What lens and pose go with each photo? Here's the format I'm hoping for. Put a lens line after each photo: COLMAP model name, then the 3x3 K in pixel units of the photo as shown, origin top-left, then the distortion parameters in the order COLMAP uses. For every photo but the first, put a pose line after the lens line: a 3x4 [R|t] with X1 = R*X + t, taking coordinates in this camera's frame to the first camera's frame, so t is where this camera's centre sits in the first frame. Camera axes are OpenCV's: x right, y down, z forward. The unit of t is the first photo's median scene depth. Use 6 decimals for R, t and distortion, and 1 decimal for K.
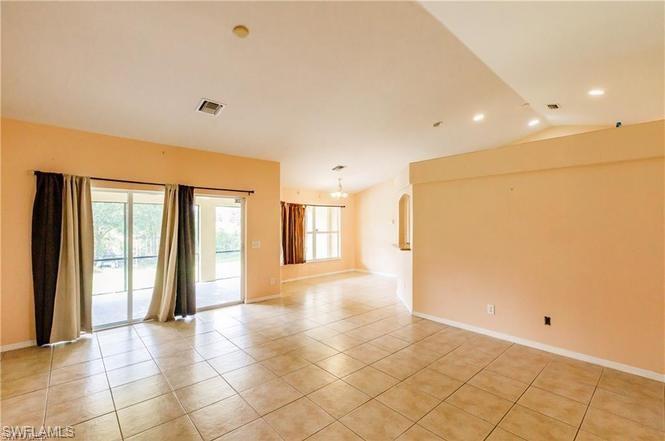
lens RADIAL K [[294.2, 0, 332.3], [0, 294.2, 221.7], [0, 0, 1]] dist [0.005509, -0.000342]
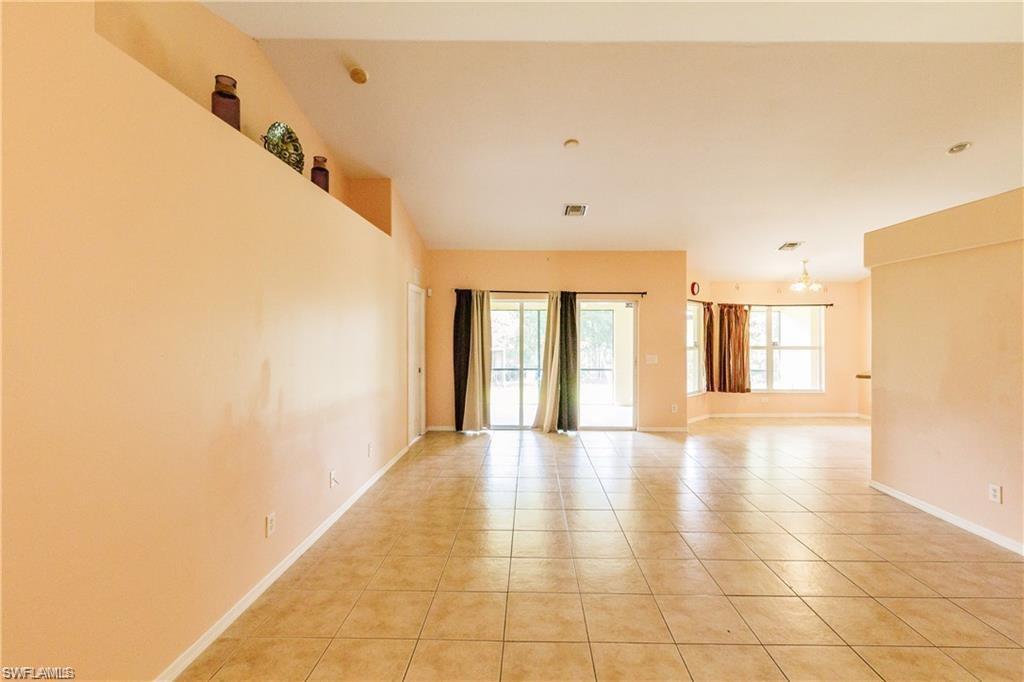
lens RADIAL K [[453.0, 0, 526.5], [0, 453.0, 326.7], [0, 0, 1]] dist [0.005509, -0.000342]
pose [[0.742593, -0.005168, -0.669723, 0.257755], [-0.001554, 0.999954, -0.009440, 0.001651], [0.669741, 0.008051, 0.742551, -0.109566]]
